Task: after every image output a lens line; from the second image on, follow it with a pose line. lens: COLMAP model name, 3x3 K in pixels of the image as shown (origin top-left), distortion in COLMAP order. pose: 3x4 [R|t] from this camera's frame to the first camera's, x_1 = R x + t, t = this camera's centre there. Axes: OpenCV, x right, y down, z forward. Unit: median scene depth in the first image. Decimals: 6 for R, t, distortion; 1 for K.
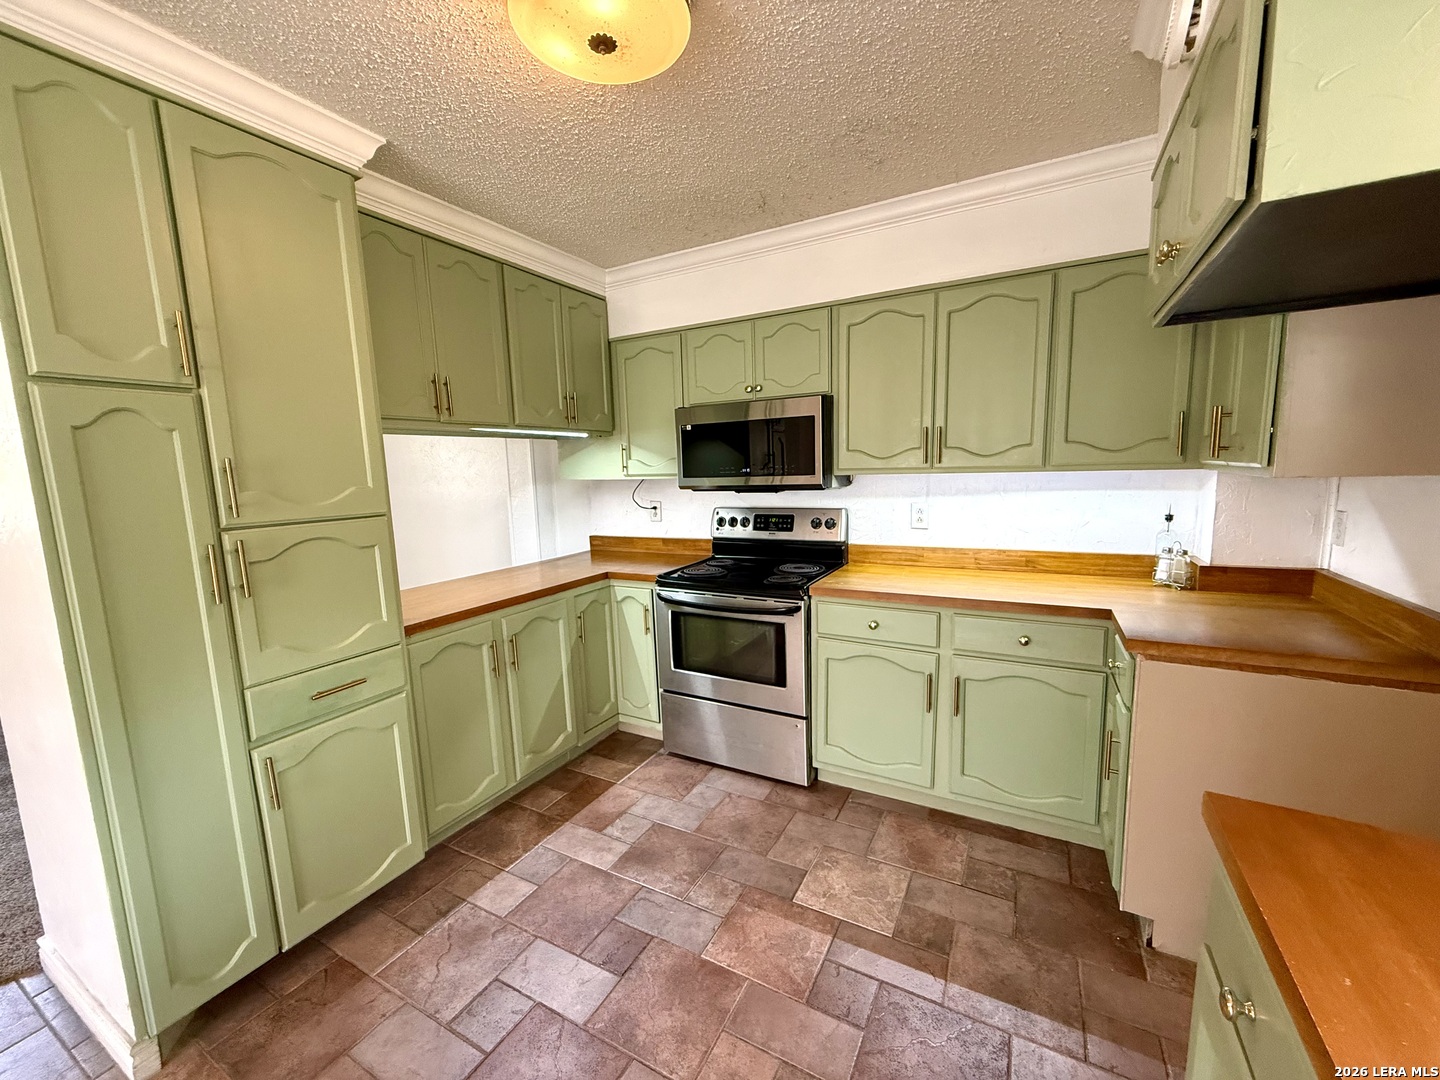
lens RADIAL K [[576.1, 0, 715.7], [0, 576.1, 541.7], [0, 0, 1]] dist [-0.000231, 0.000618]
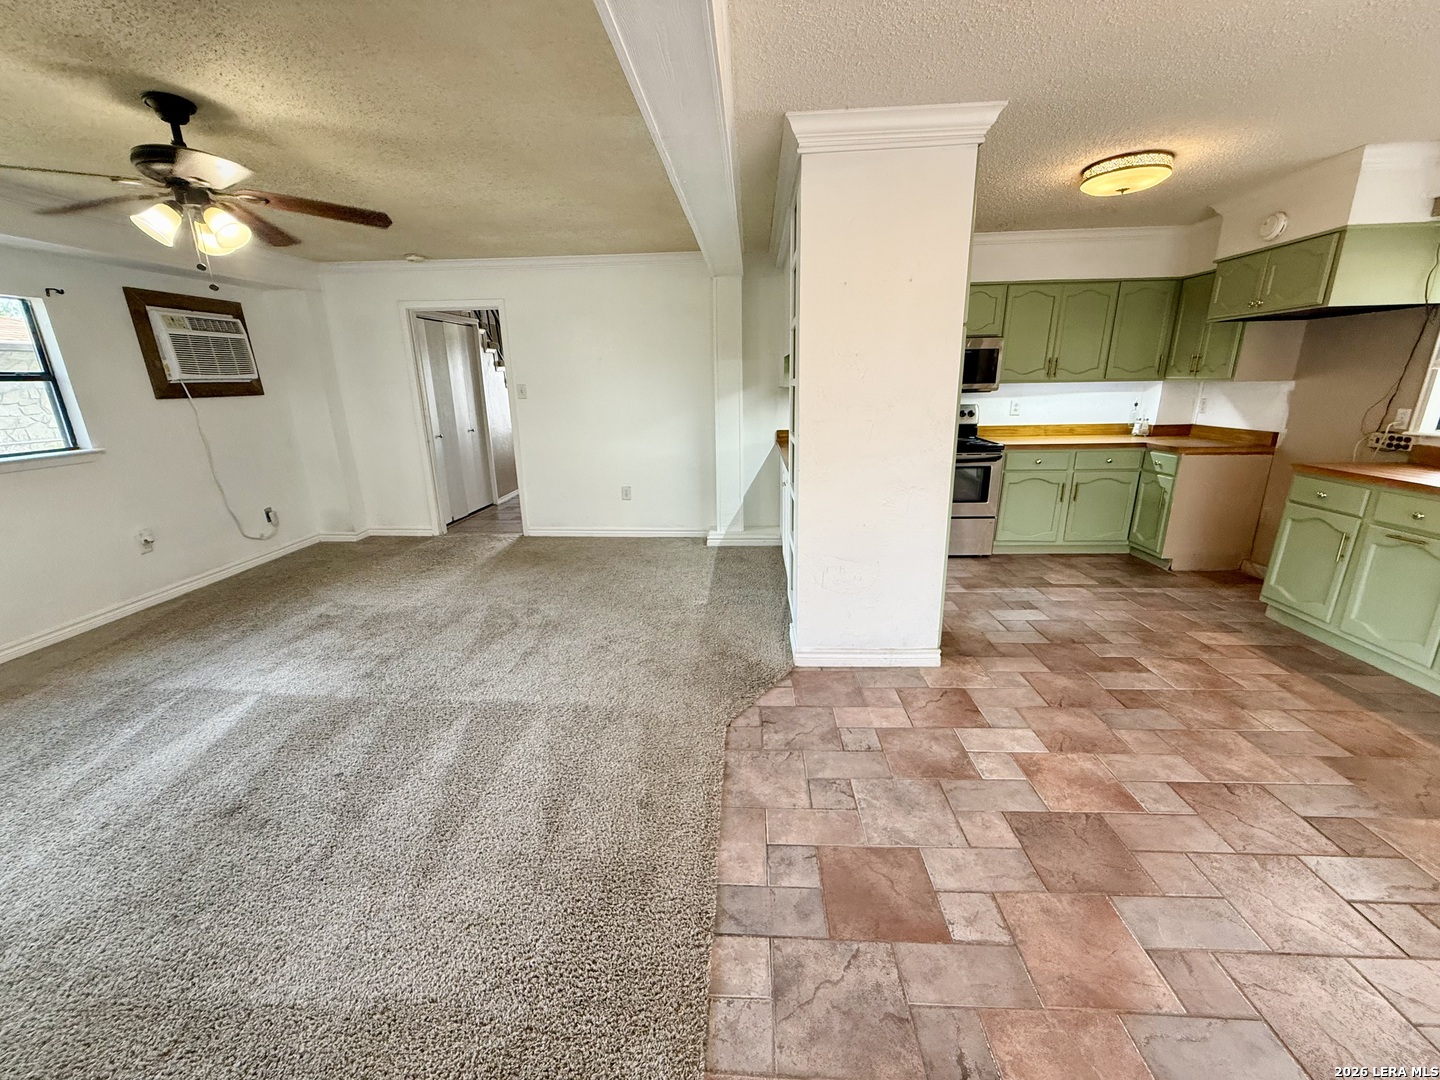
lens RADIAL K [[572.5, 0, 714.4], [0, 572.5, 542.5], [0, 0, 1]] dist [0.000153, 0.000252]
pose [[0.902626, -0.104416, 0.417569, -1.613035], [0.048194, 0.988546, 0.143016, 0.087221], [-0.427719, -0.108966, 0.897320, -0.313845]]
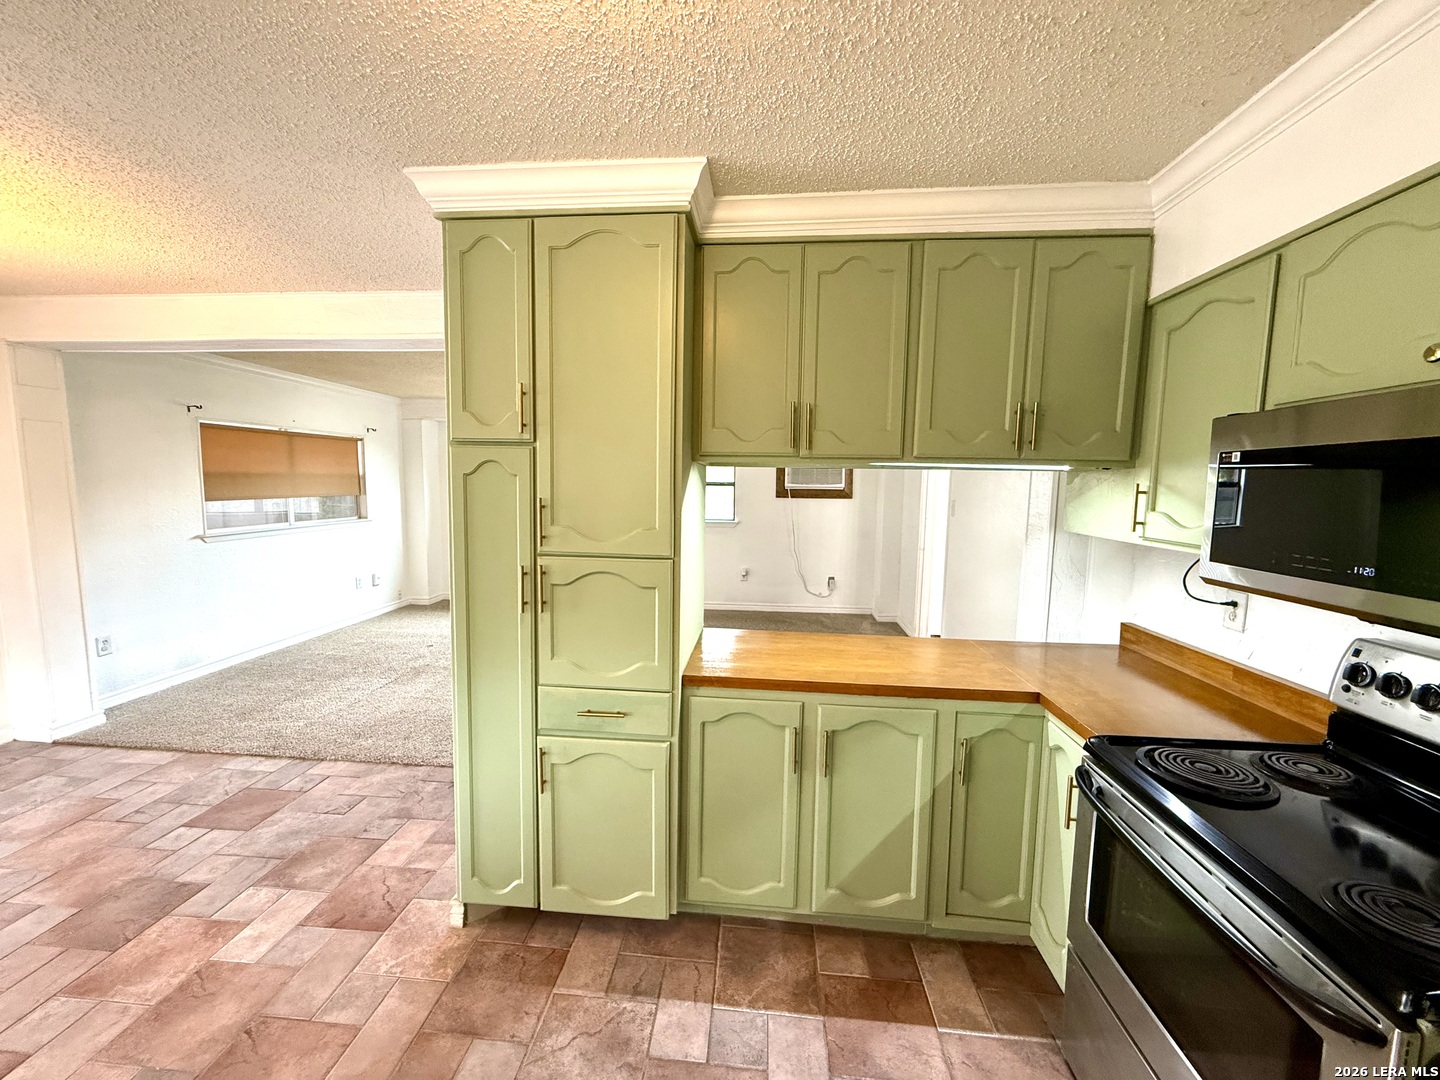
lens RADIAL K [[576.1, 0, 715.7], [0, 576.1, 541.7], [0, 0, 1]] dist [-0.000231, 0.000618]
pose [[0.398725, 0.129467, -0.907886, 0.275624], [-0.149123, 0.985962, 0.075109, -0.132318], [0.904865, 0.105438, 0.412435, 0.557675]]
